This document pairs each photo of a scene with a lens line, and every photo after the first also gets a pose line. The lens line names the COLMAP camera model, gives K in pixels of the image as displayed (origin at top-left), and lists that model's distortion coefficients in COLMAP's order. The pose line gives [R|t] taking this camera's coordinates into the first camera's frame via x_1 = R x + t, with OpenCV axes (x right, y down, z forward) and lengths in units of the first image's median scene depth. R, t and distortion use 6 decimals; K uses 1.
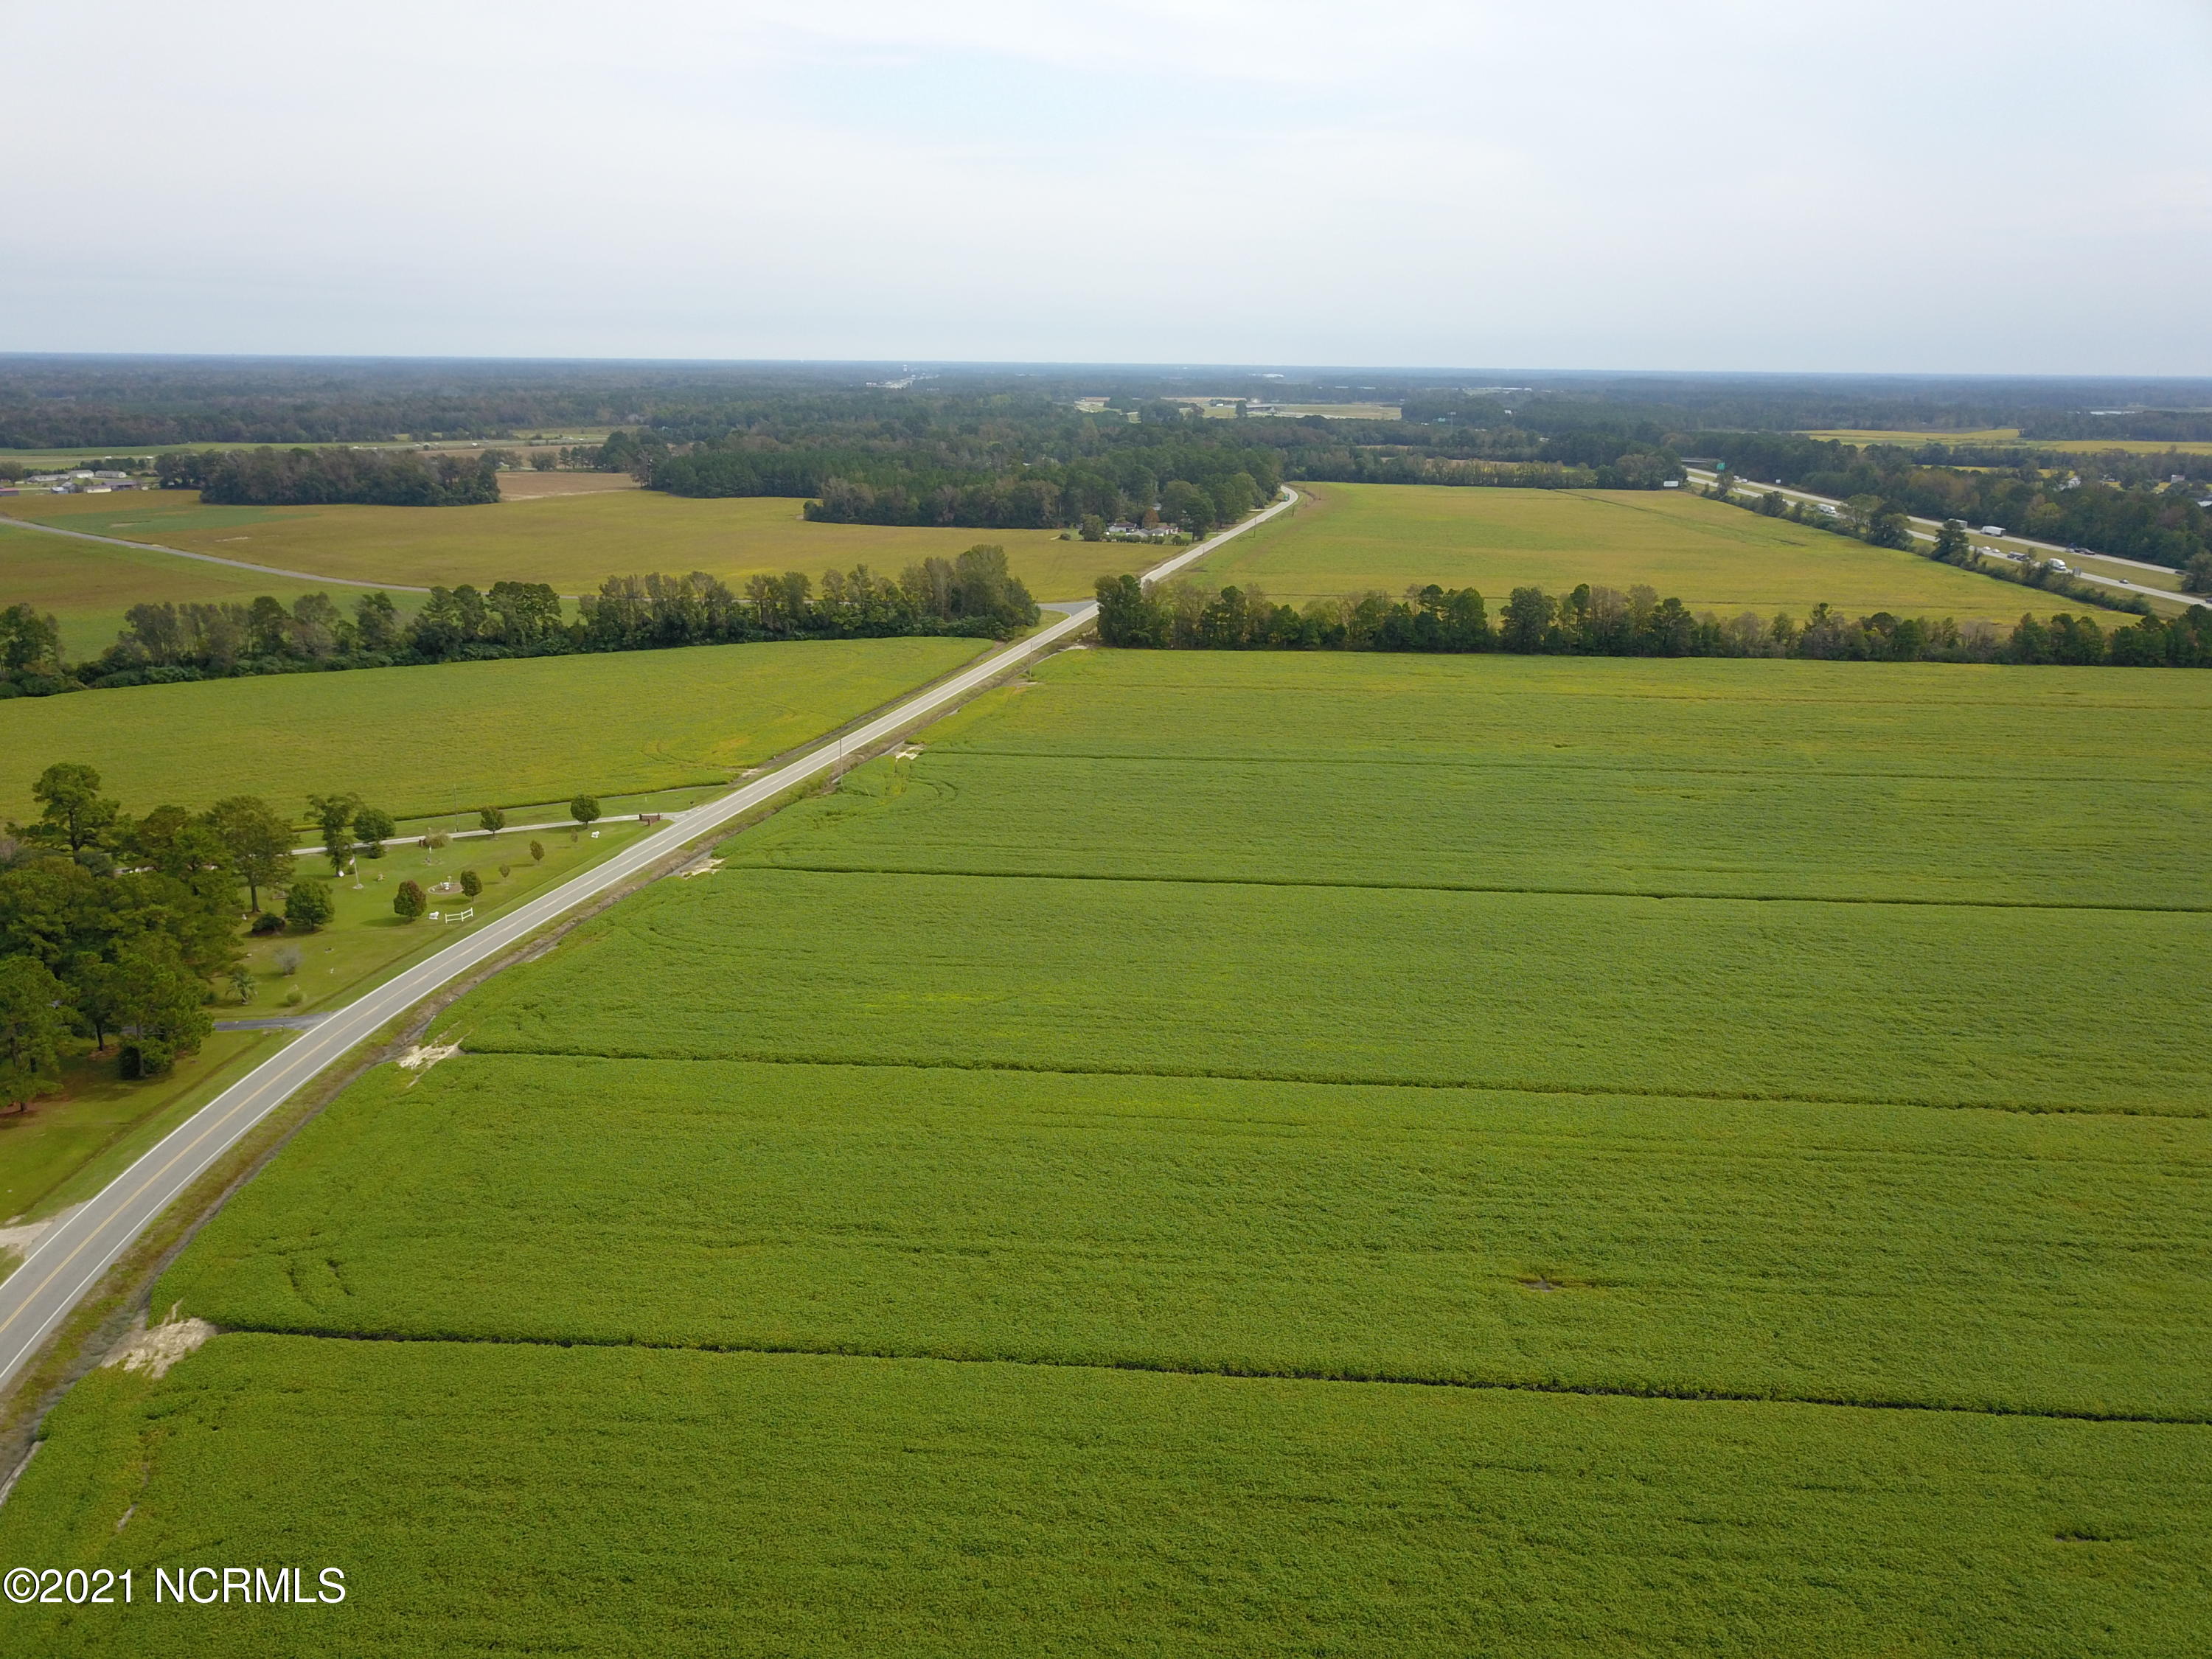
lens RADIAL K [[1685.5, 0, 1106.0], [0, 1685.5, 829.5], [0, 0, 1]] dist [0.030532, -0.059137]
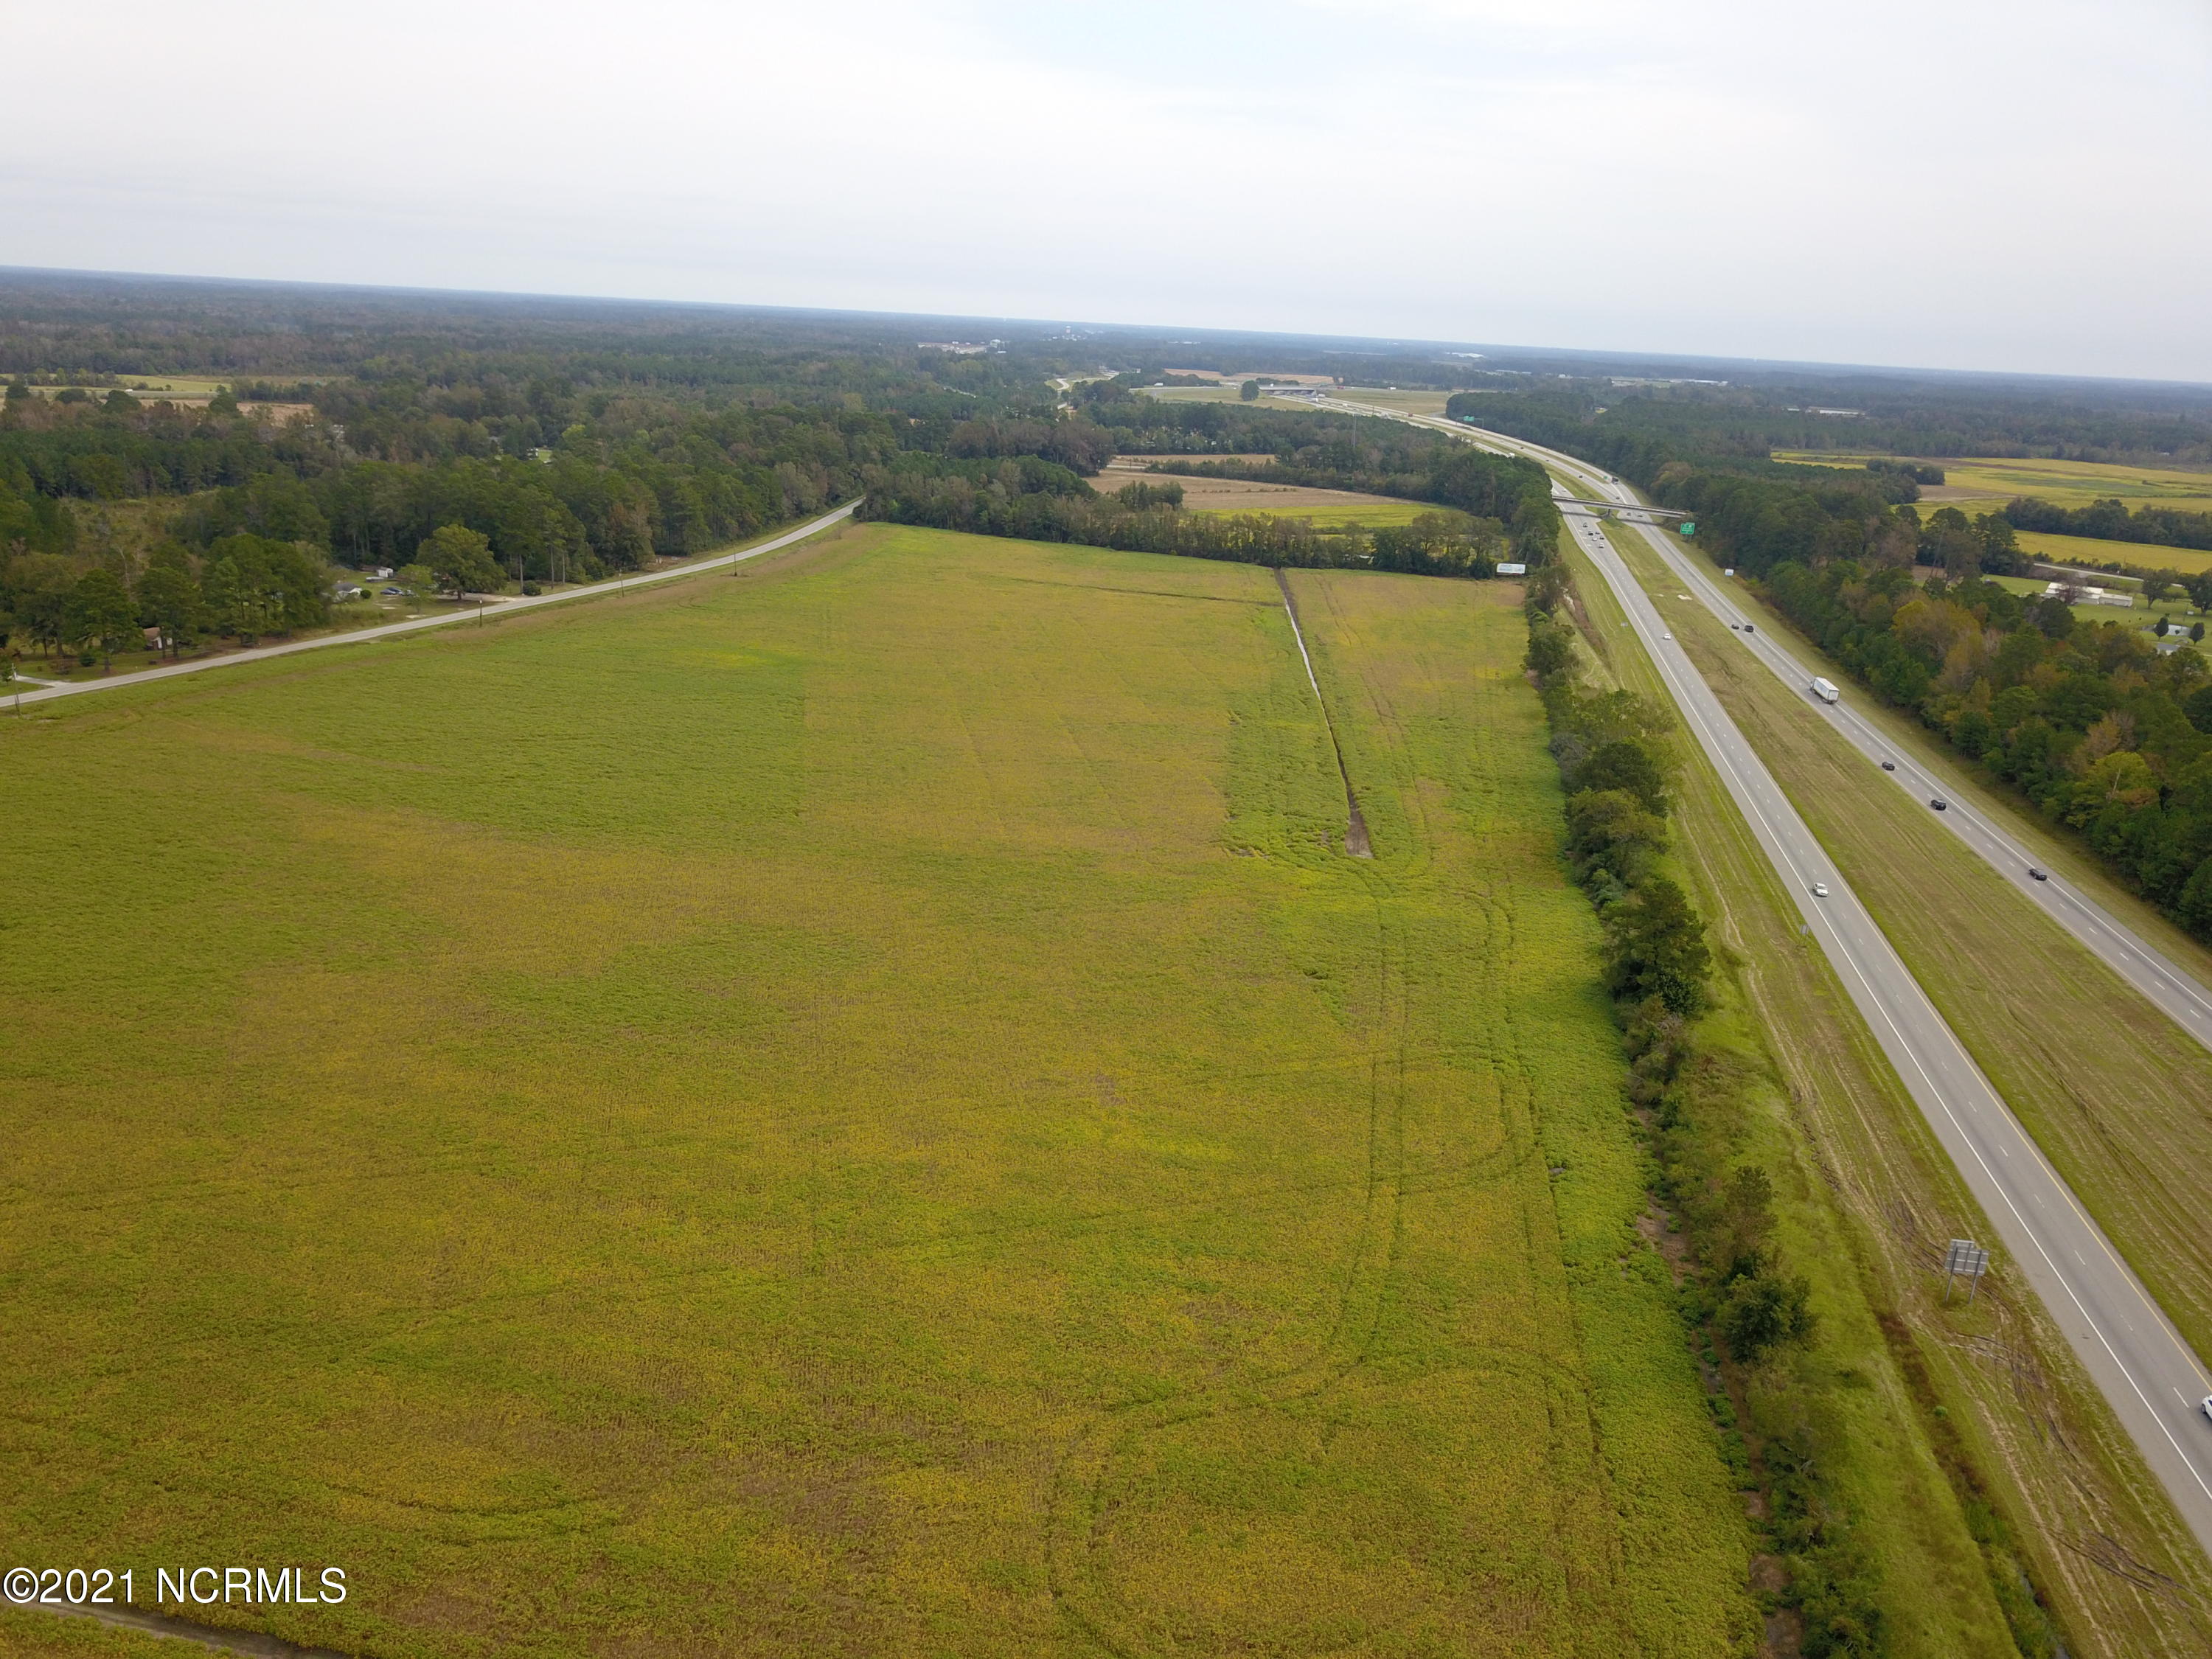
lens RADIAL K [[1685.5, 0, 1106.0], [0, 1685.5, 829.5], [0, 0, 1]] dist [0.030532, -0.059137]
pose [[0.988505, 0.077657, -0.129718, 0.359034], [-0.075455, 0.996911, 0.021814, -0.155848], [0.131011, -0.011775, 0.991311, 0.561192]]
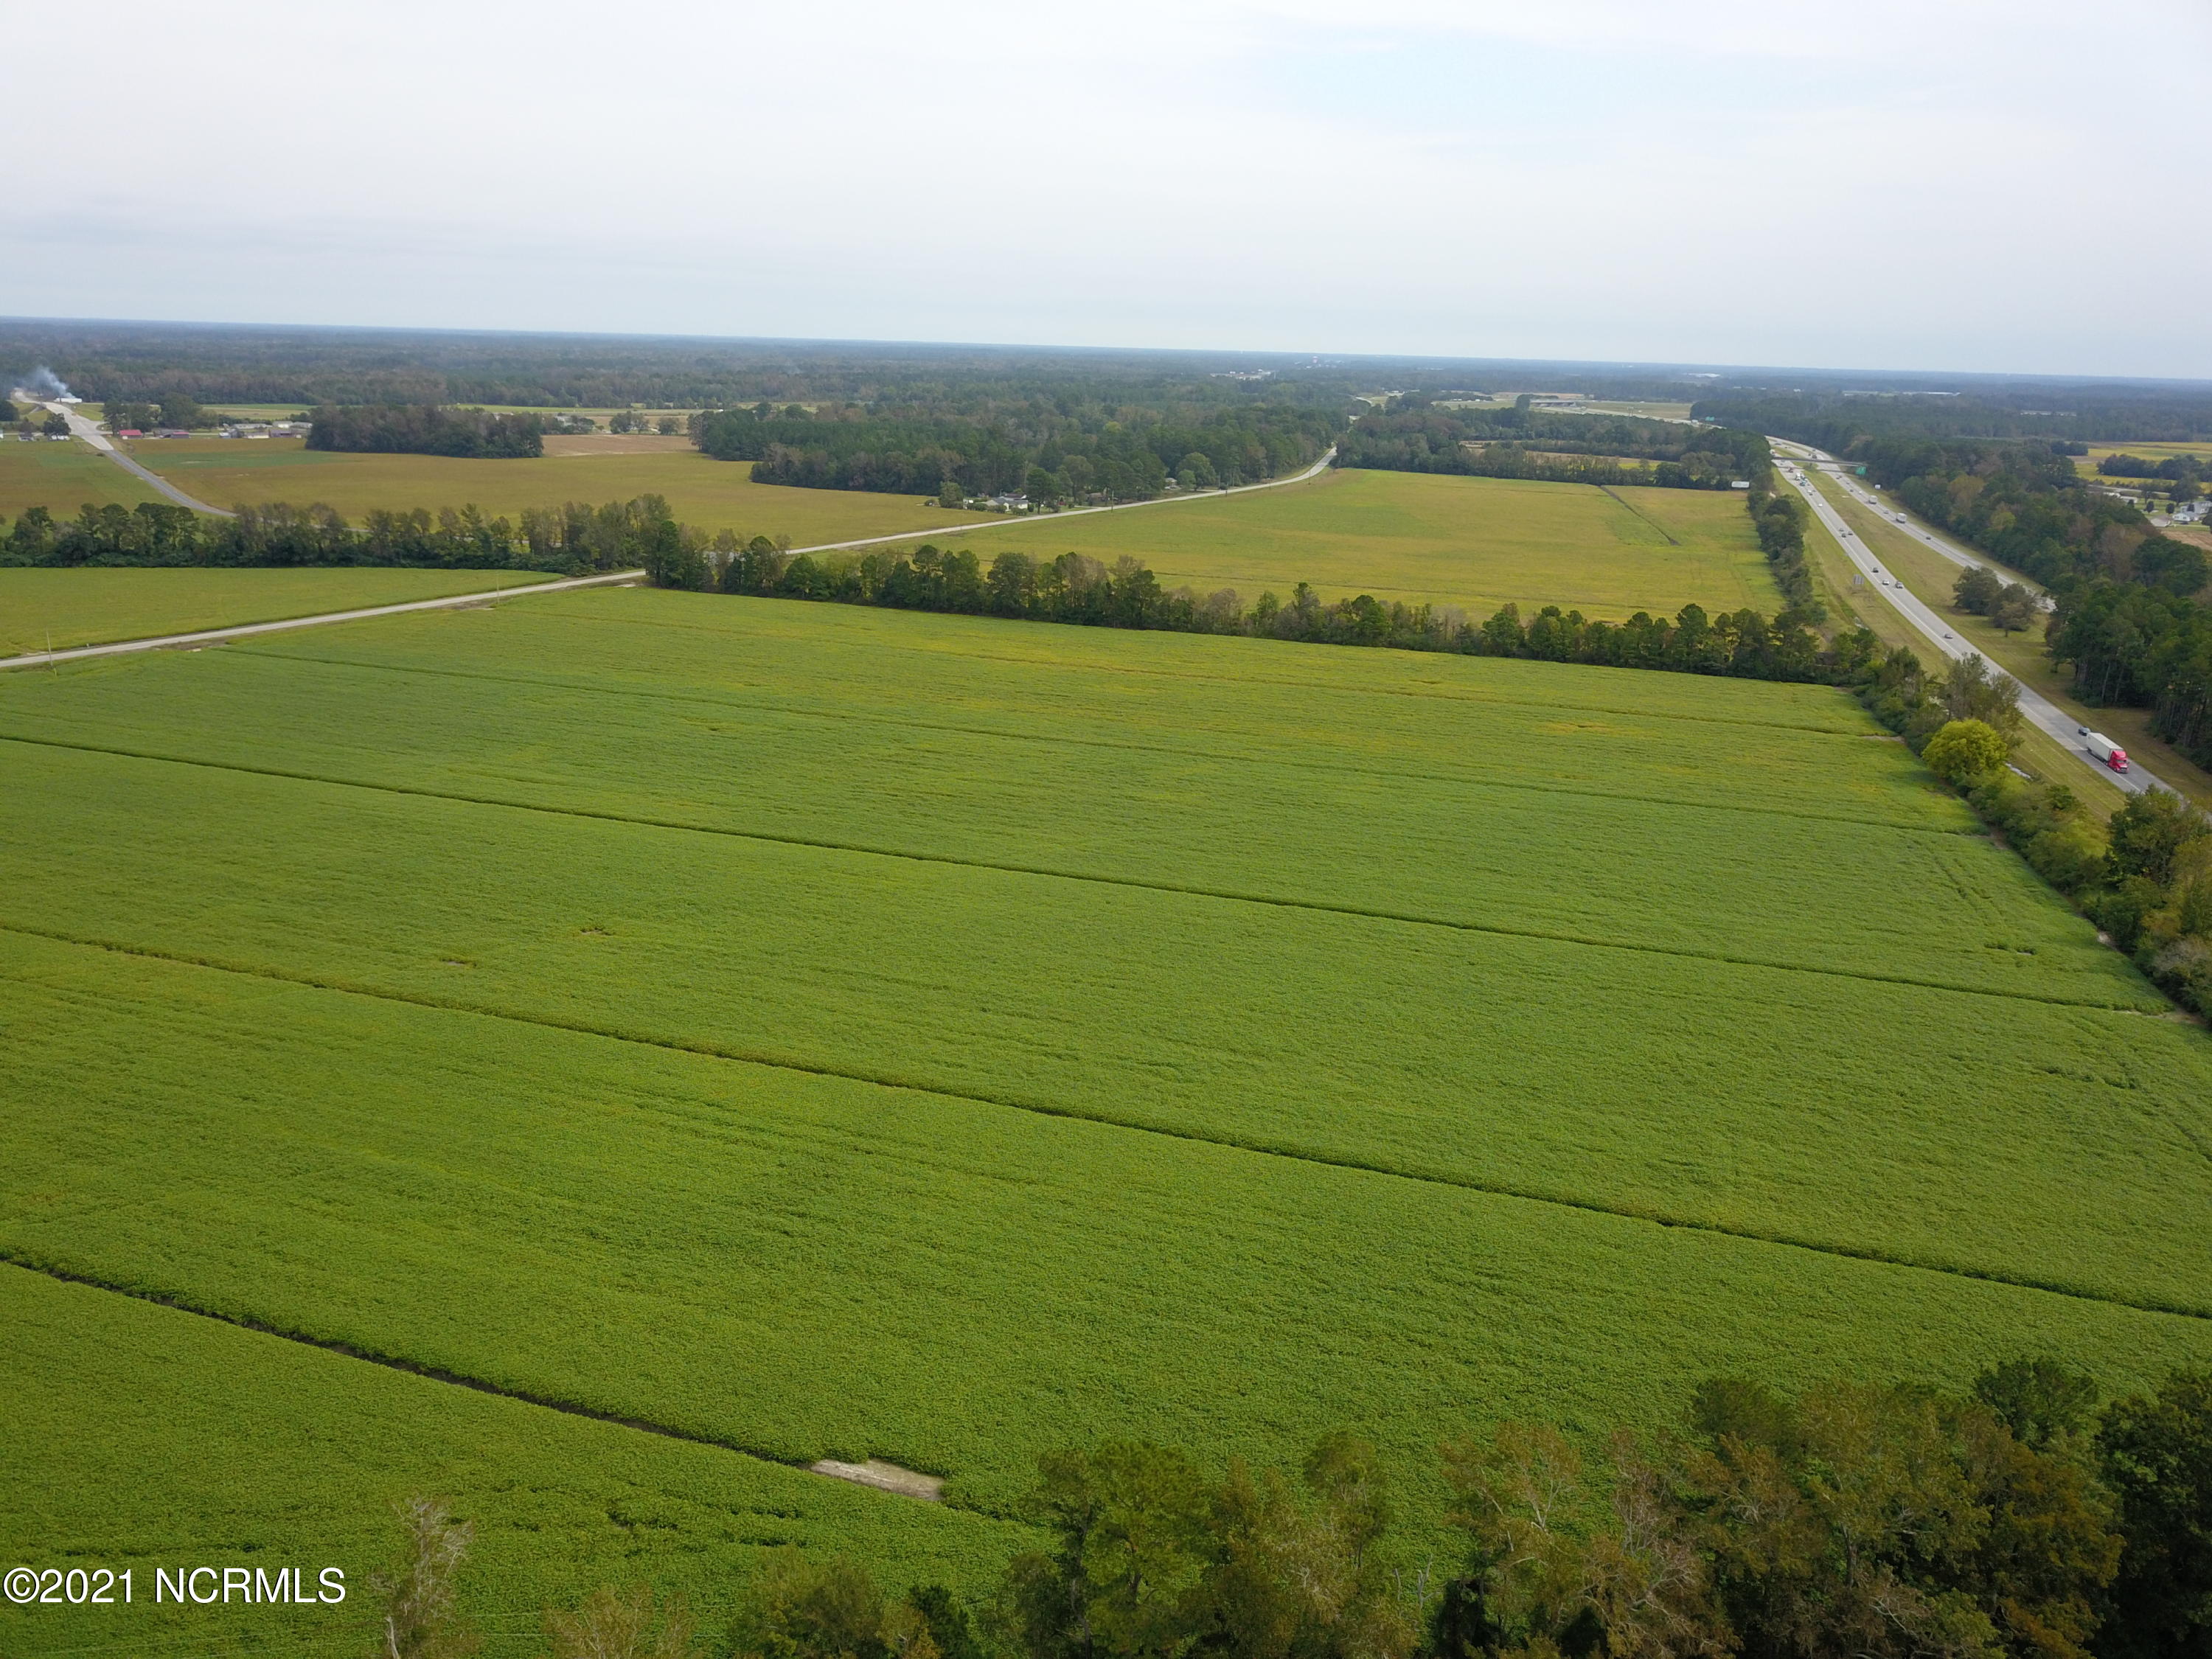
lens RADIAL K [[1685.5, 0, 1106.0], [0, 1685.5, 829.5], [0, 0, 1]] dist [0.030532, -0.059137]
pose [[0.963043, 0.089144, -0.254170, 0.320147], [-0.088318, 0.995984, 0.014682, 0.001710], [0.254458, 0.008308, 0.967048, 0.019899]]
